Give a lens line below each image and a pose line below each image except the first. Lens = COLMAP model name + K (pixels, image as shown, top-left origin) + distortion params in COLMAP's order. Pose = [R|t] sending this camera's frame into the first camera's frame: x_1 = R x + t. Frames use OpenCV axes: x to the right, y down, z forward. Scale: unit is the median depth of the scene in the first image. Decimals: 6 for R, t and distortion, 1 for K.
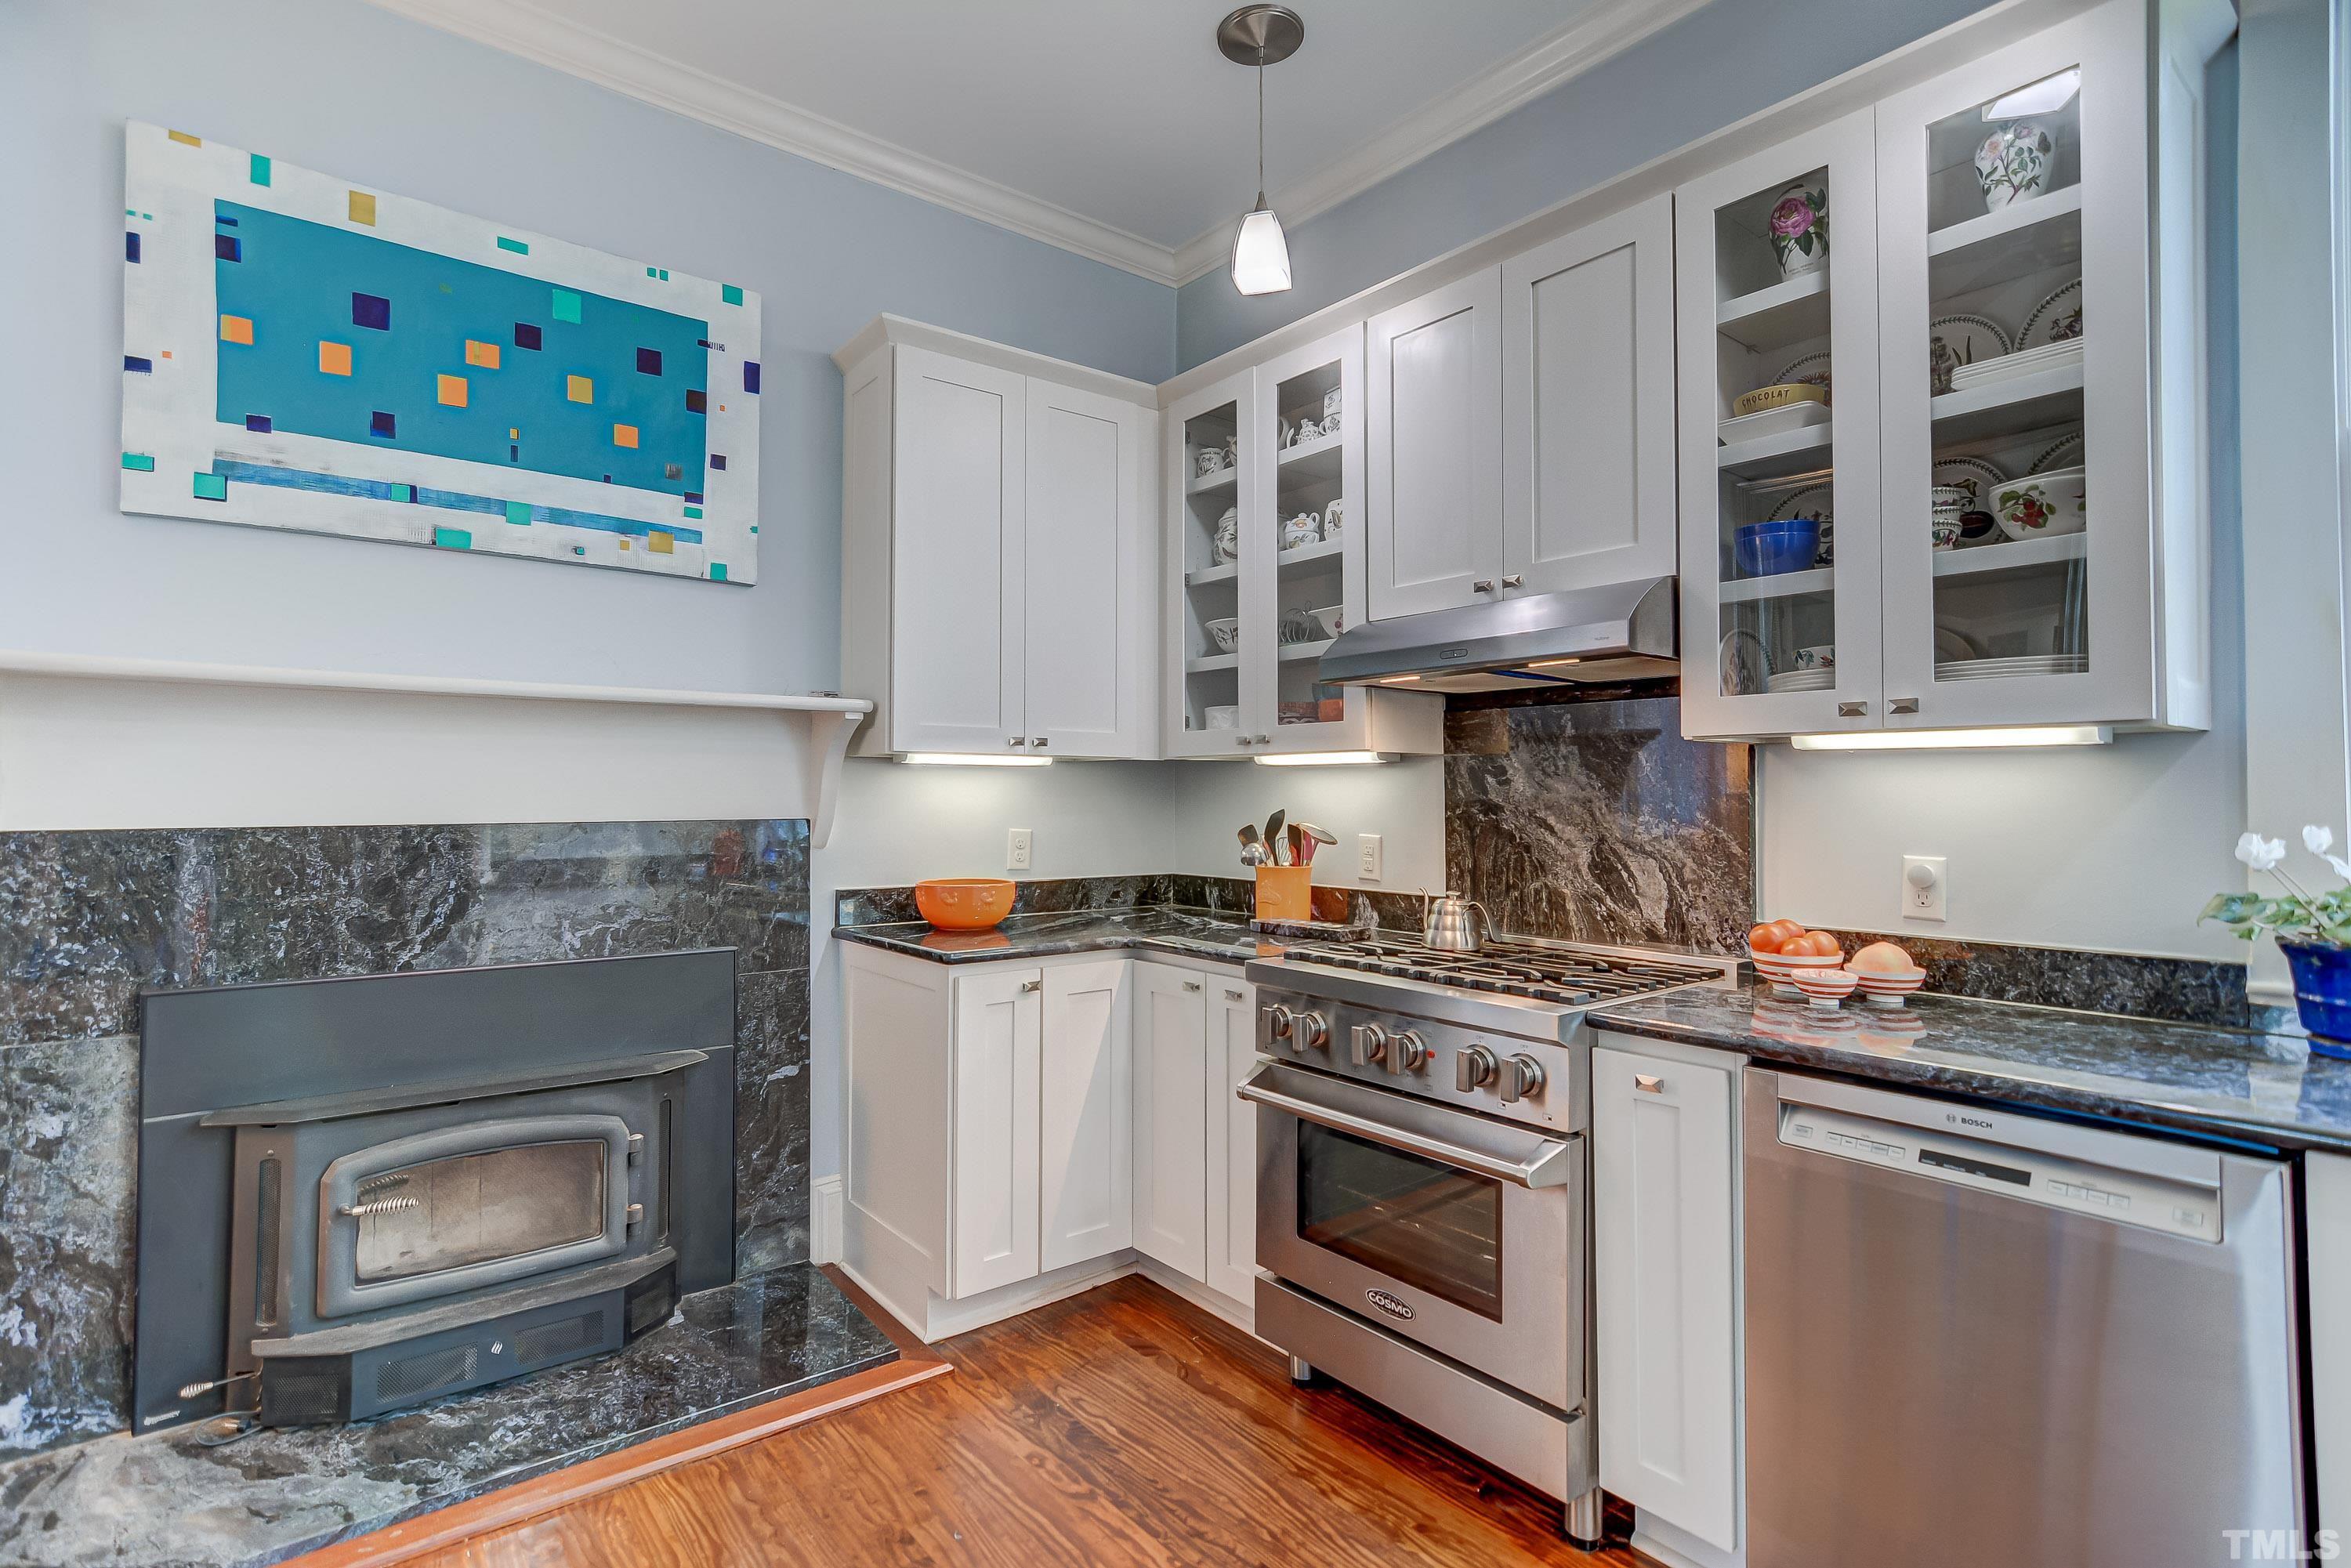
lens RADIAL K [[1132.1, 0, 1182.1], [0, 1132.1, 776.0], [0, 0, 1]] dist [-0.002261, 0.001129]
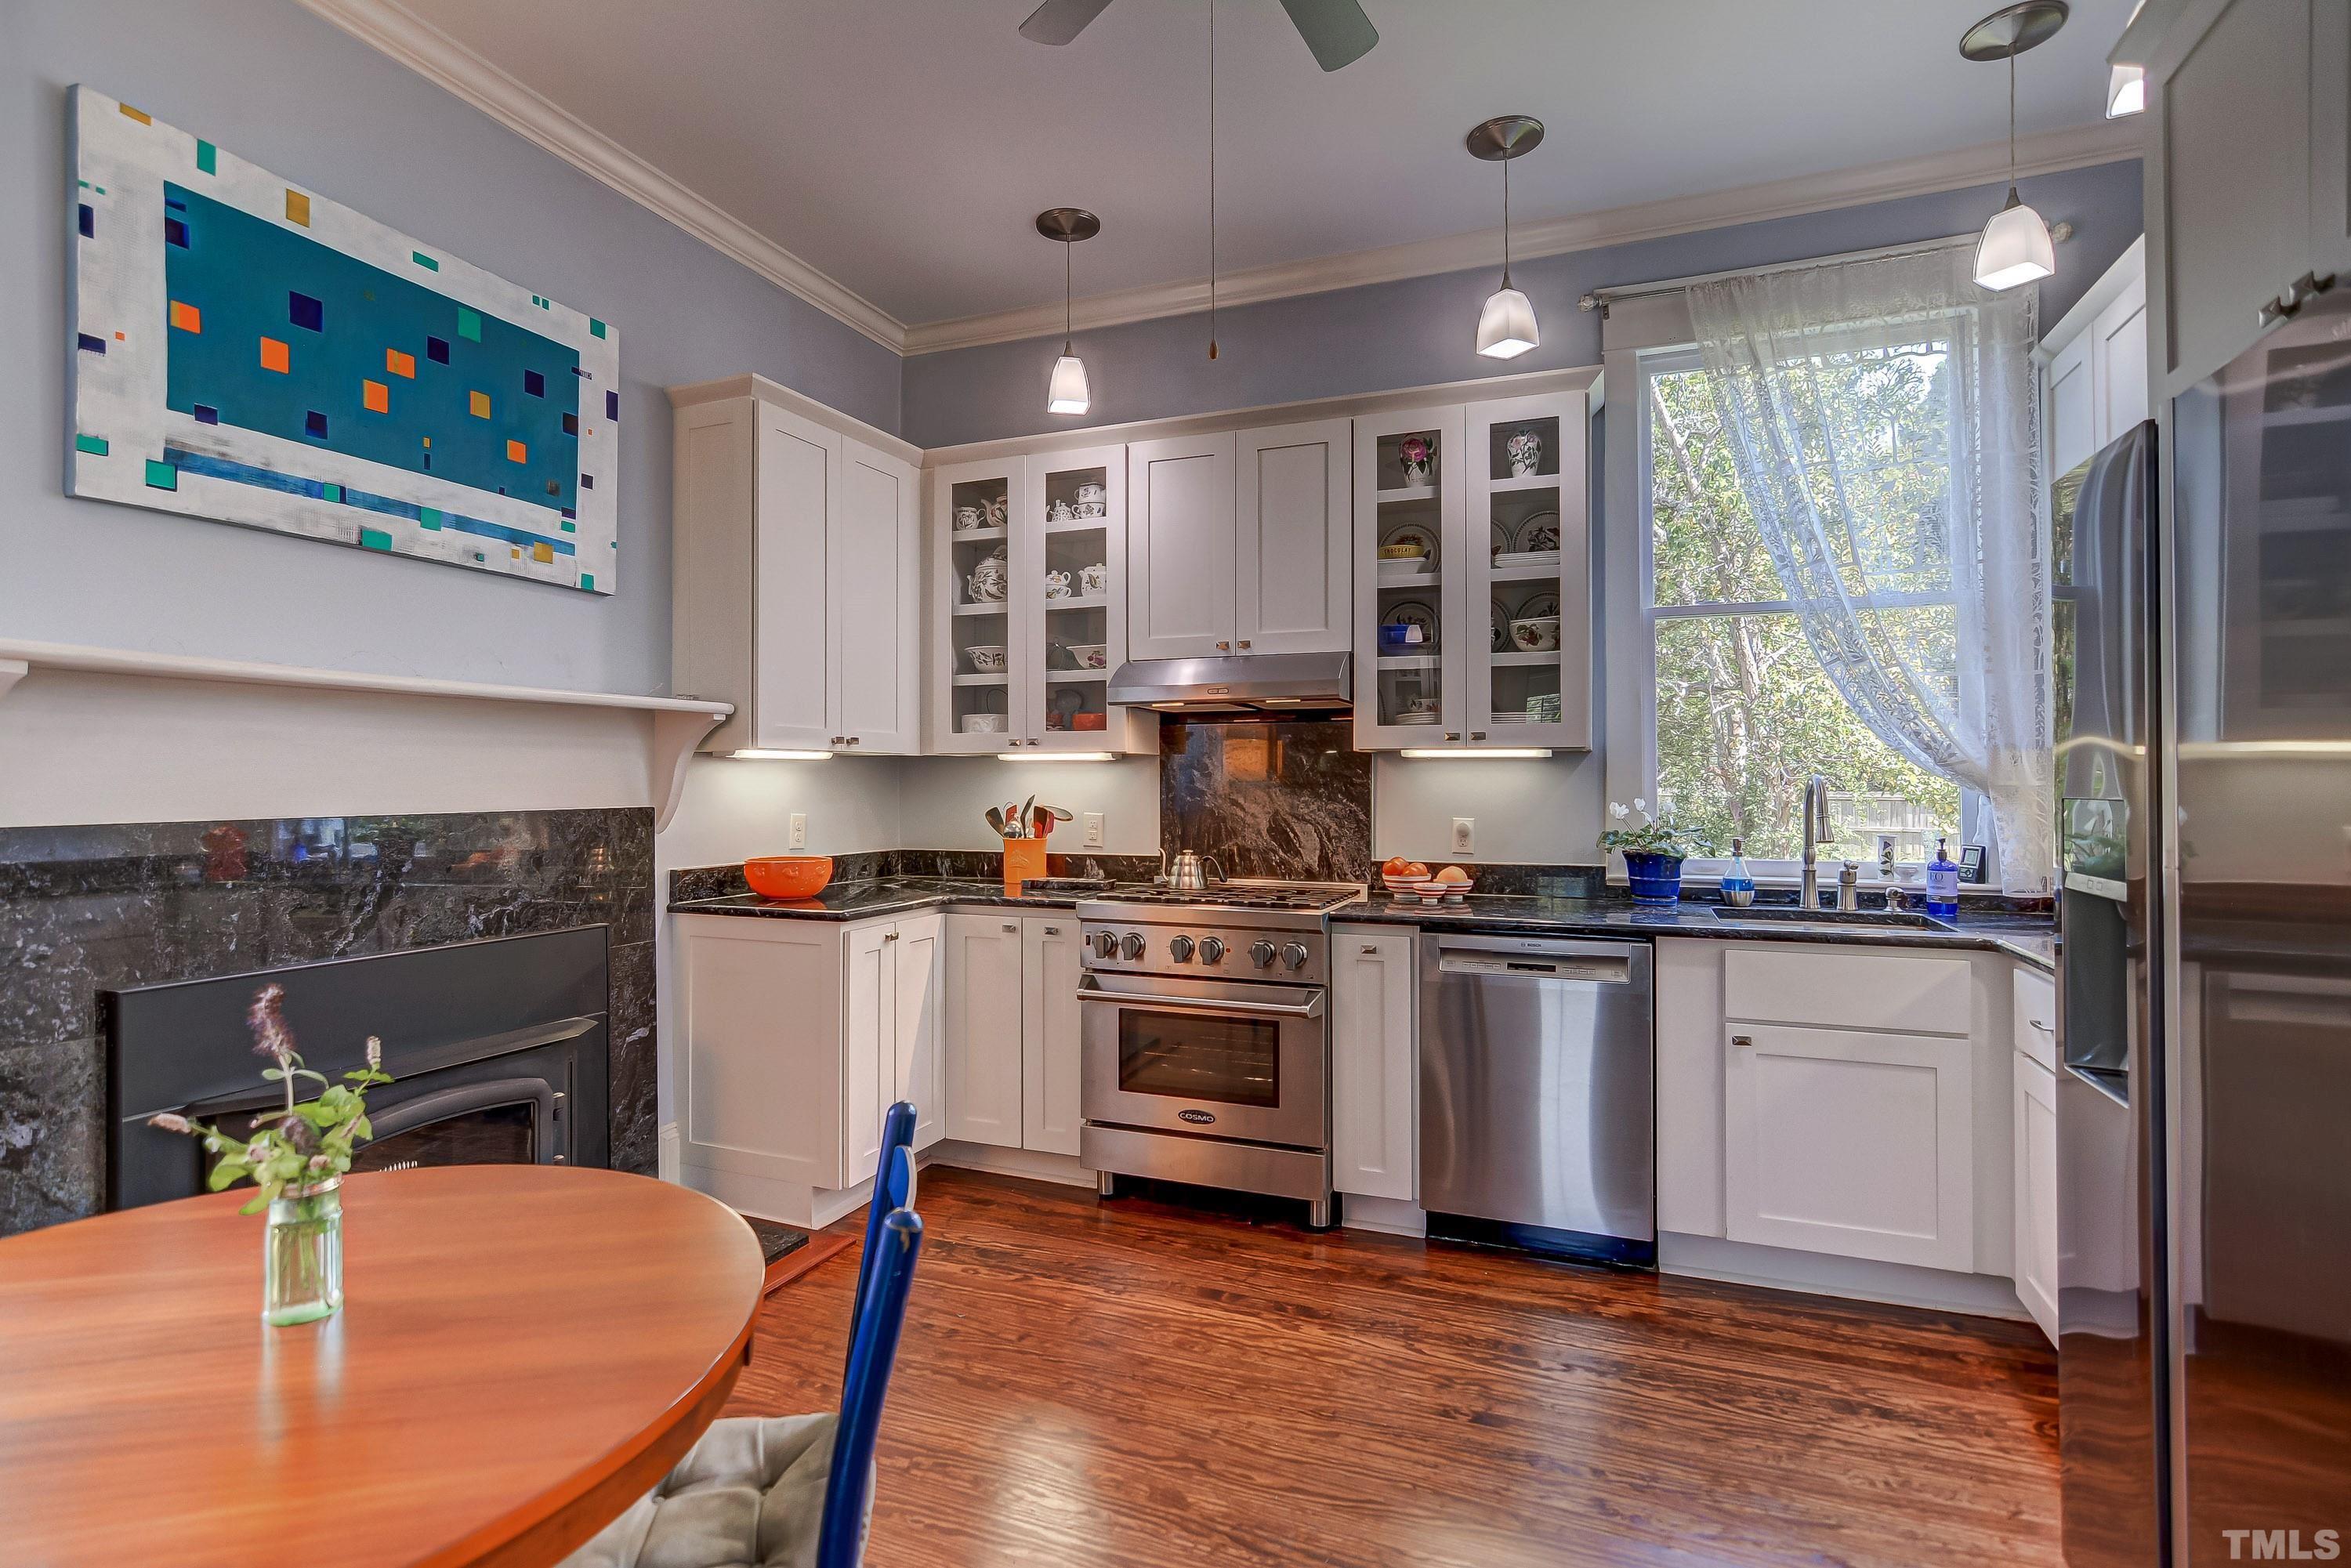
lens RADIAL K [[1132.1, 0, 1164.6], [0, 1132.1, 781.0], [0, 0, 1]] dist [-0.002261, 0.001129]
pose [[0.867979, -0.002366, 0.496594, -0.539772], [-0.006690, 0.999842, 0.016455, -0.011290], [-0.496555, -0.017605, 0.867827, -0.263992]]
